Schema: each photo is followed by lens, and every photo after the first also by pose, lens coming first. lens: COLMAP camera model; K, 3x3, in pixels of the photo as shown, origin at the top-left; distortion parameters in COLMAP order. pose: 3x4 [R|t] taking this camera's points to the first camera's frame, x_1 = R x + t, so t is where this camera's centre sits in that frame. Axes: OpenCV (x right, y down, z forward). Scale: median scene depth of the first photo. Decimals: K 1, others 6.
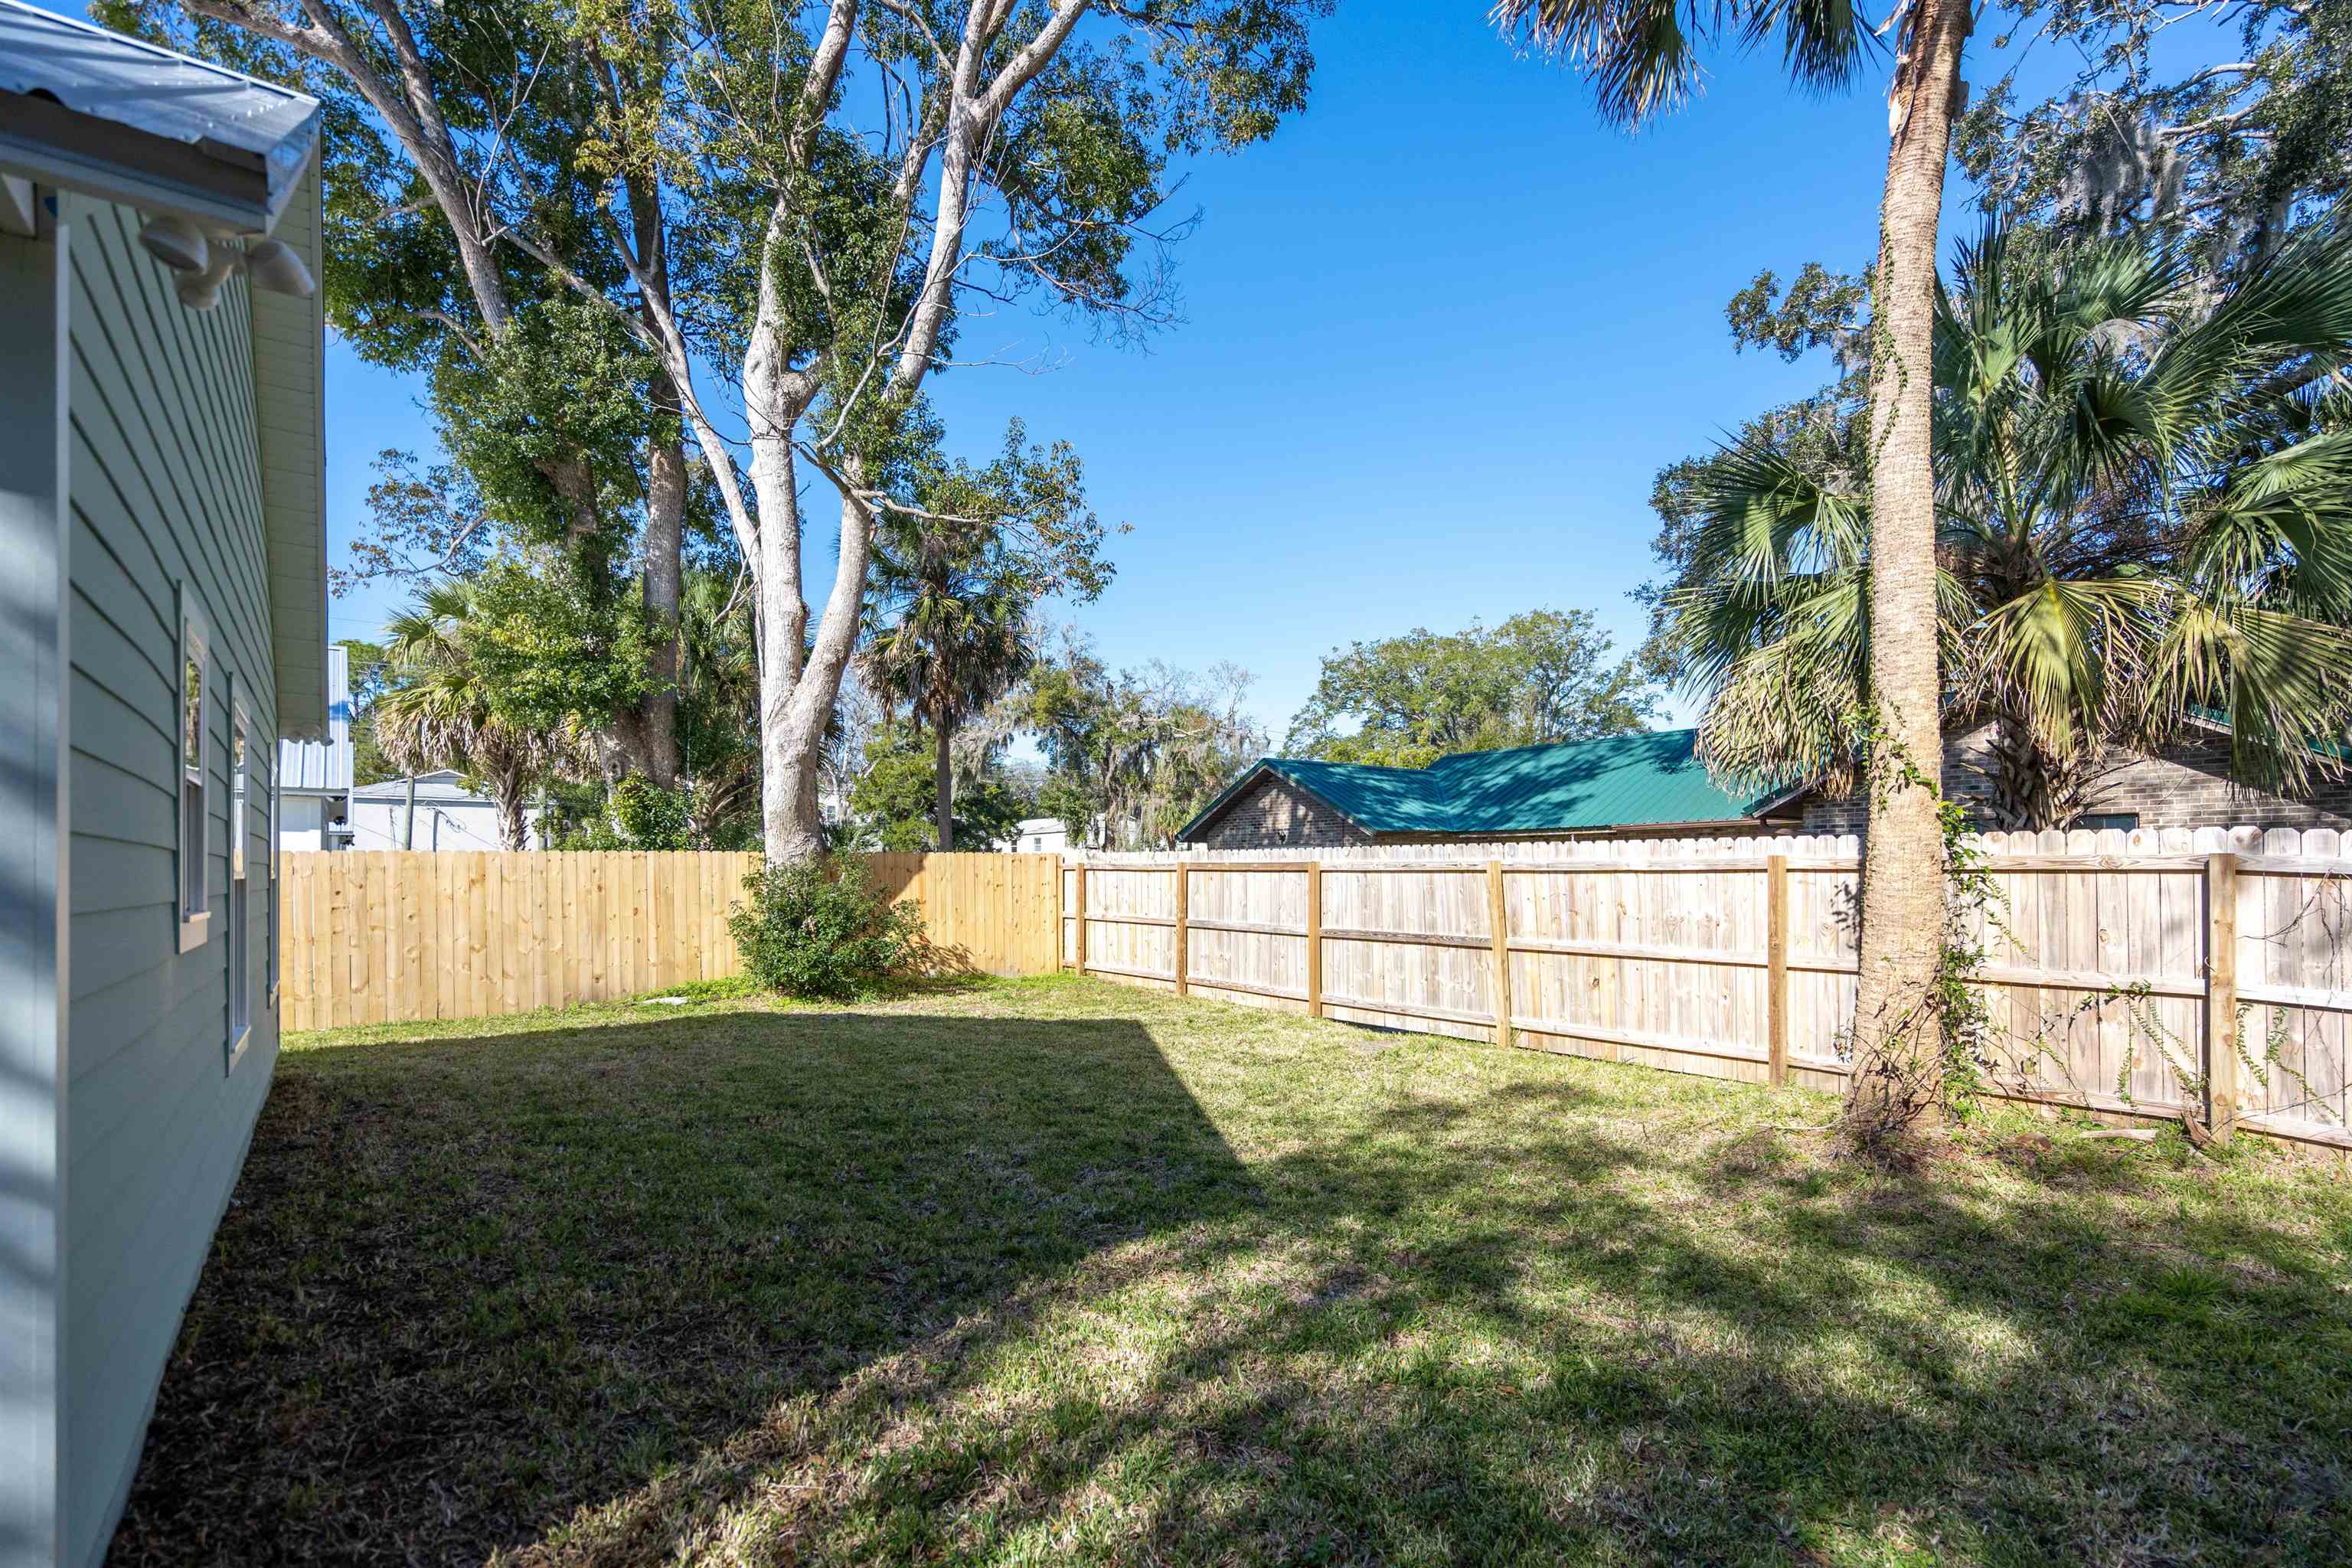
lens RADIAL K [[1086.9, 0, 1170.5], [0, 1086.9, 872.1], [0, 0, 1]] dist [-0.015803, 0.000016]
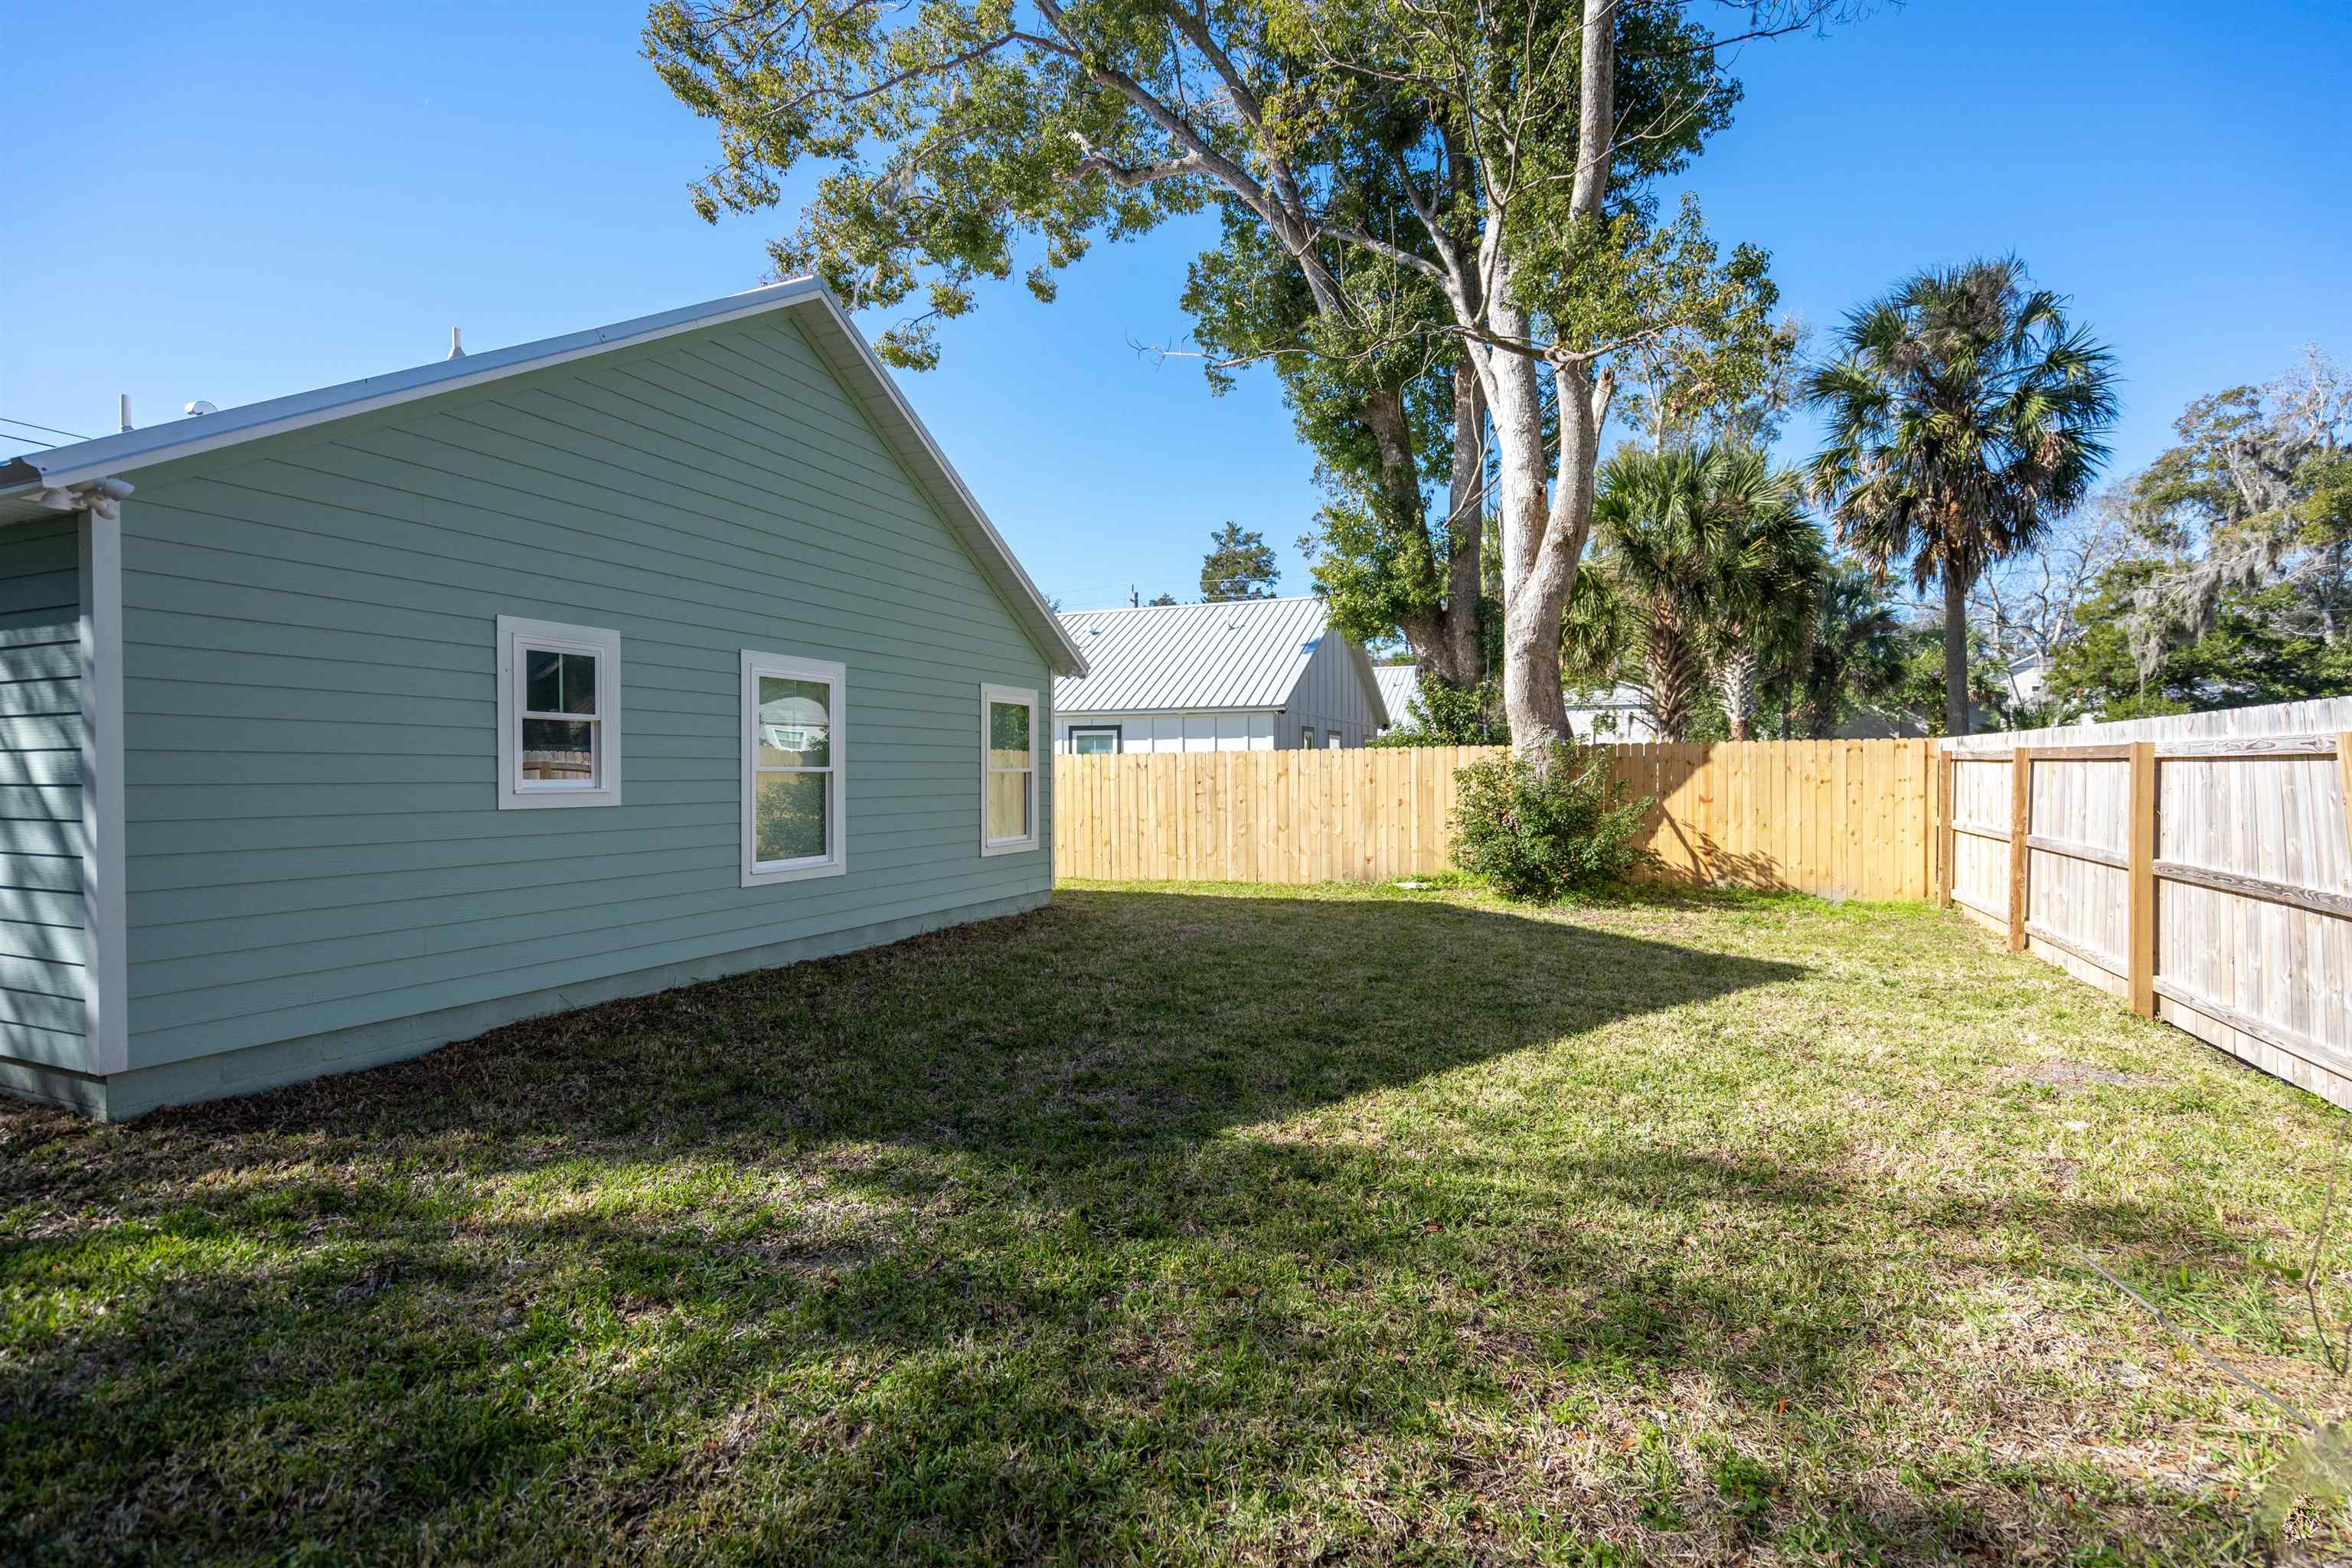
lens RADIAL K [[1051.0, 0, 1176.0], [0, 1051.0, 784.0], [0, 0, 1]] dist [-0.008065, 0.000418]
pose [[0.511283, 0.010644, -0.859346, 0.501435], [0.003918, 0.999884, 0.014716, 0.002390], [0.859403, -0.010892, 0.511182, 0.415000]]
